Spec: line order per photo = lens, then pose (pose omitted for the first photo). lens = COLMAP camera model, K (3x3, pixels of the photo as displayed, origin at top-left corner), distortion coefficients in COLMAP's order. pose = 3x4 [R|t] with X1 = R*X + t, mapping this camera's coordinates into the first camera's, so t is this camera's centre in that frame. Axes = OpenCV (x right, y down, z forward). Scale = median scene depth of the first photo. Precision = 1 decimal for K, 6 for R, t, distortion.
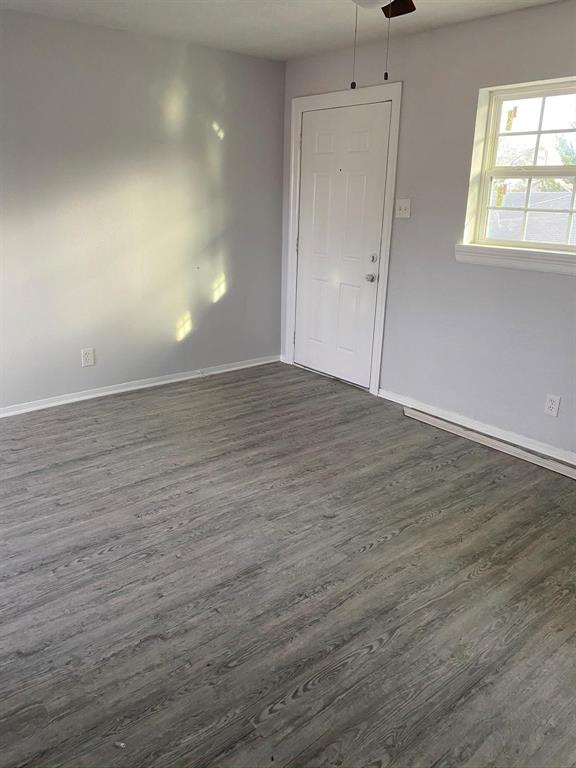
lens RADIAL K [[587.0, 0, 288.0], [0, 587.0, 384.0], [0, 0, 1]] dist [0.000350, 0.004989]
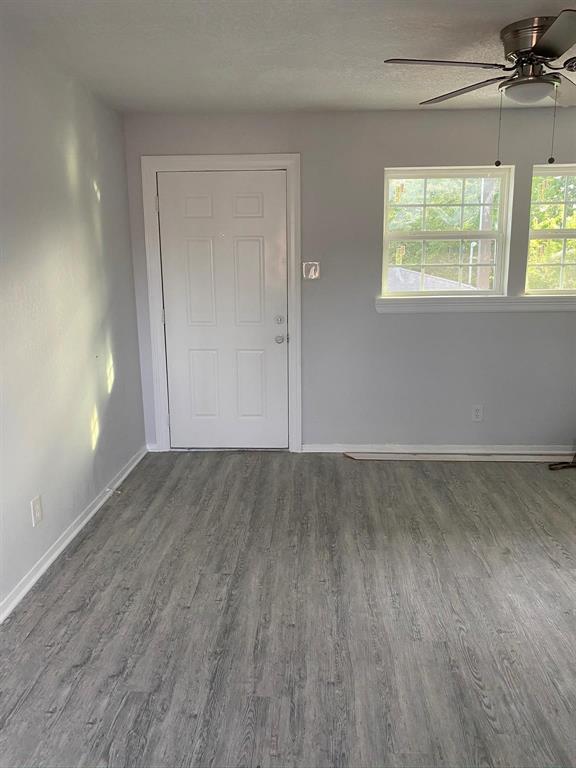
lens RADIAL K [[587.0, 0, 288.0], [0, 587.0, 384.0], [0, 0, 1]] dist [0.000350, 0.004989]
pose [[0.682553, -0.193177, 0.704843, -0.634299], [0.254649, 0.966859, 0.018392, -0.135819], [-0.685037, 0.166934, 0.709125, 0.324449]]
